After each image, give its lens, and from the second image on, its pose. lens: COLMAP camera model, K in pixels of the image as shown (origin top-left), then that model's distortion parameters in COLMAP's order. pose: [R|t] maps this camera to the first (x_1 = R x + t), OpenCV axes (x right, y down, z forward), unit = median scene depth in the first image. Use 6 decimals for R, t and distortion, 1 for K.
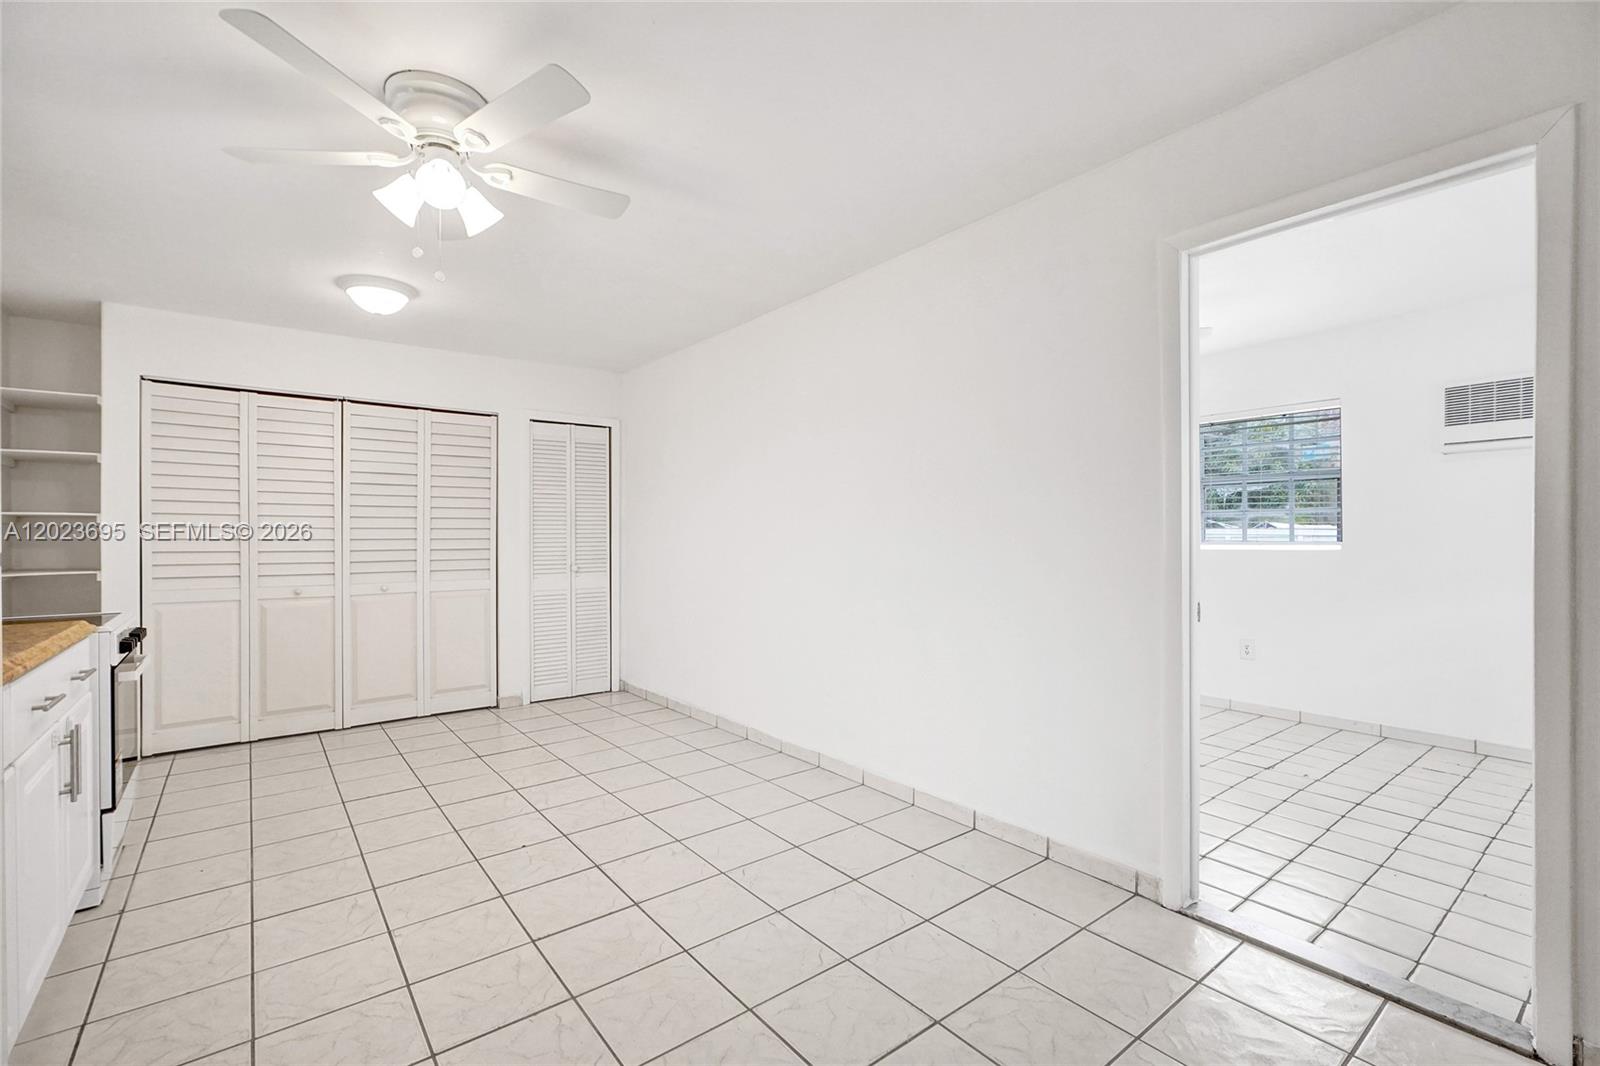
lens RADIAL K [[715.0, 0, 798.0], [0, 715.0, 534.3], [0, 0, 1]] dist [-0.002480, 0.000839]
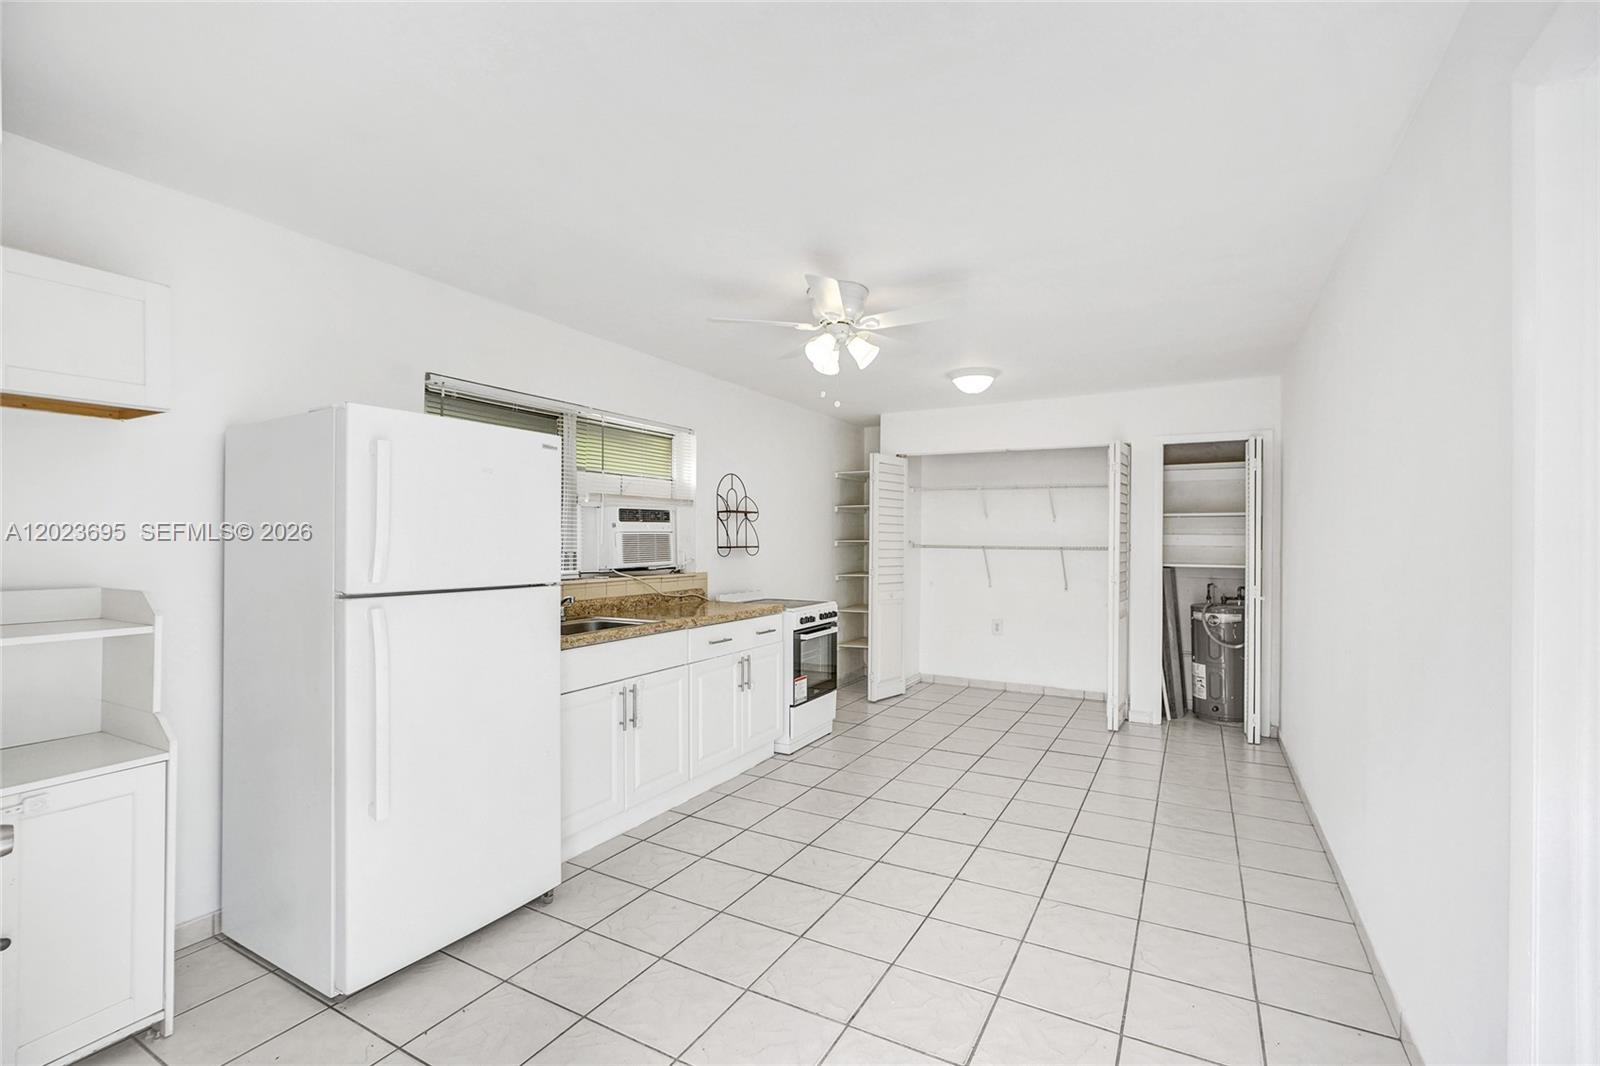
lens RADIAL K [[715.0, 0, 798.0], [0, 715.0, 534.3], [0, 0, 1]] dist [-0.002480, 0.000839]
pose [[0.390550, -0.001558, -0.920580, 0.449042], [-0.003219, 0.999990, -0.003058, -0.036047], [0.920576, 0.004157, 0.390541, 0.156232]]
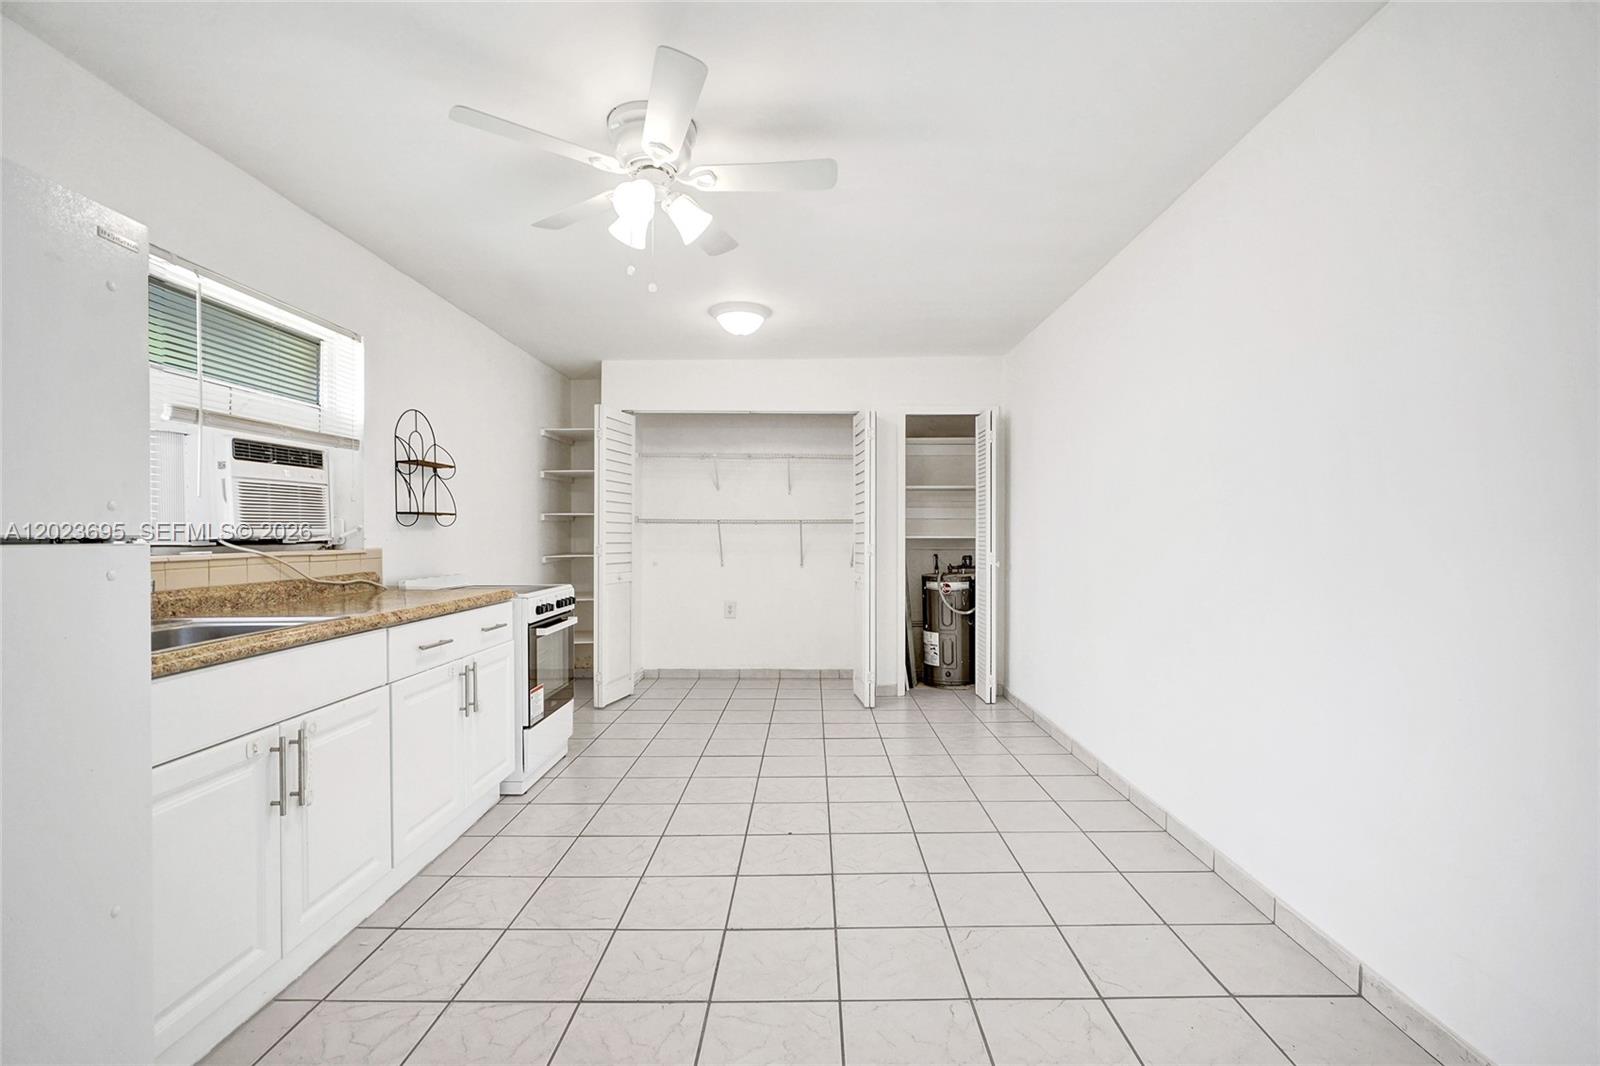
lens RADIAL K [[714.1, 0, 805.5], [0, 714.1, 532.9], [0, 0, 1]] dist [-0.005218, -0.000009]
pose [[0.784544, 0.001532, -0.620071, 0.176462], [0.000794, 0.999994, 0.003475, 0.003484], [0.620072, -0.003218, 0.784538, 0.146280]]
